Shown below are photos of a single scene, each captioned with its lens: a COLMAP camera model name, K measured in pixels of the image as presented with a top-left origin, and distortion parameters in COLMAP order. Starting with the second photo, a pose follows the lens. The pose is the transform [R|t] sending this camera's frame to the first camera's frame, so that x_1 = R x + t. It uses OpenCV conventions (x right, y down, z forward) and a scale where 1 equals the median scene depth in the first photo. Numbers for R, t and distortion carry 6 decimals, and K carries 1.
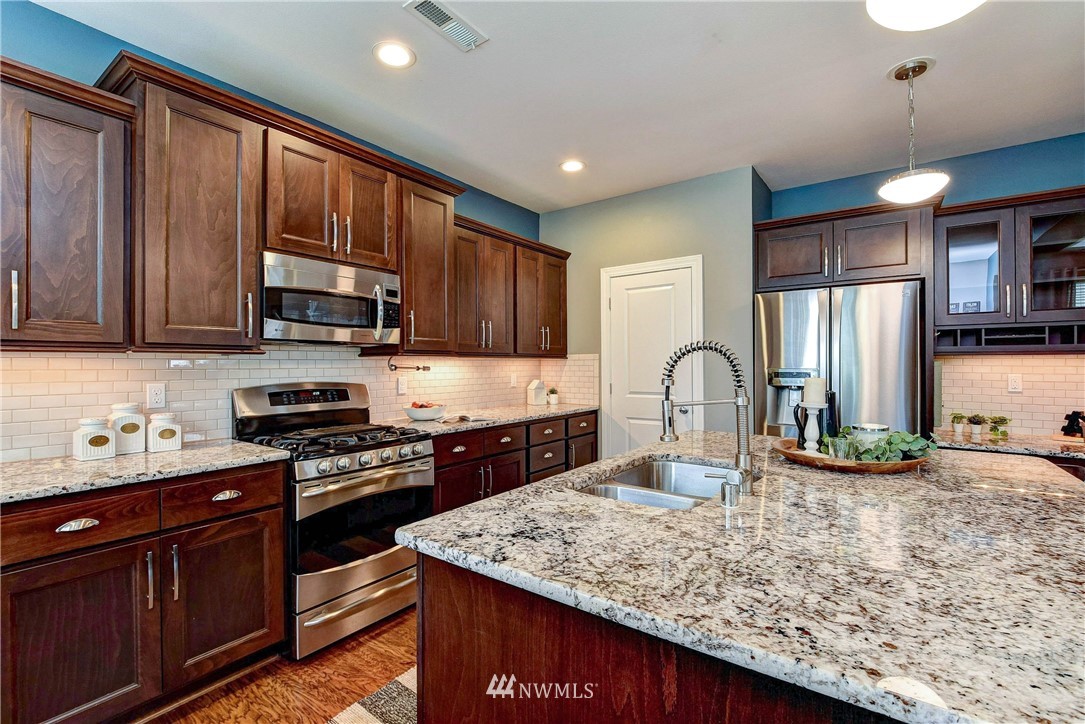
lens RADIAL K [[480.8, 0, 541.5], [0, 480.8, 364.0], [0, 0, 1]] dist [-0.003174, 0.000210]
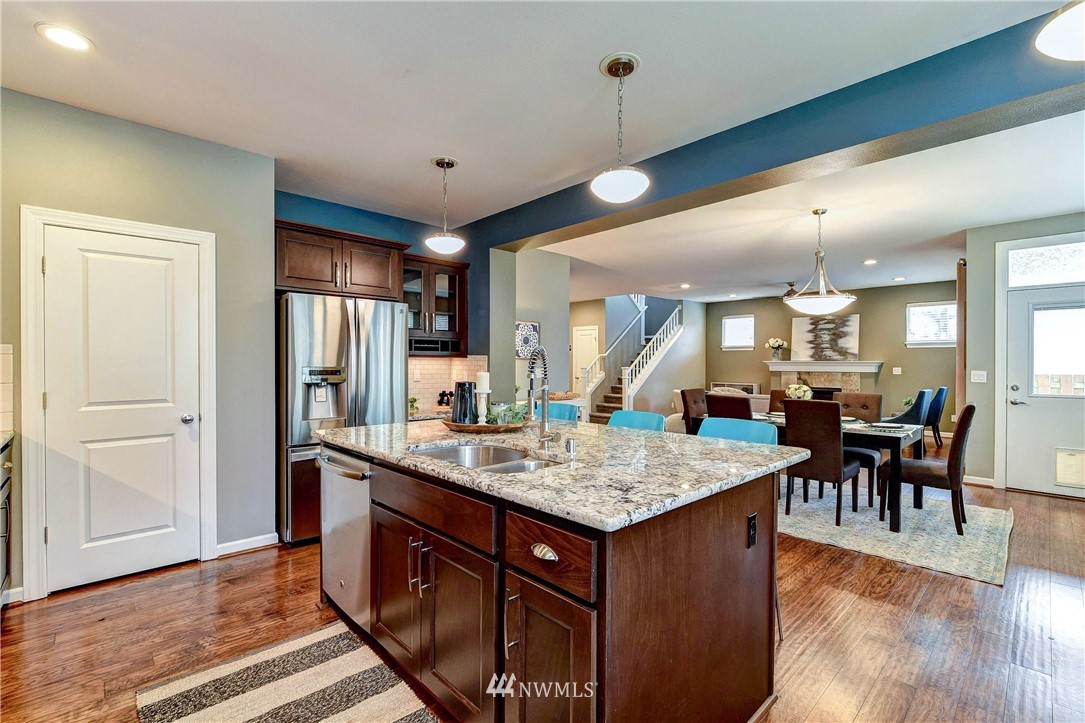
lens RADIAL K [[480.8, 0, 534.5], [0, 480.8, 364.9], [0, 0, 1]] dist [-0.003174, 0.000210]
pose [[0.188638, -0.001124, 0.982046, -1.122201], [-0.003166, 0.999993, 0.001753, 0.005190], [-0.982042, -0.003440, 0.188633, 0.794565]]
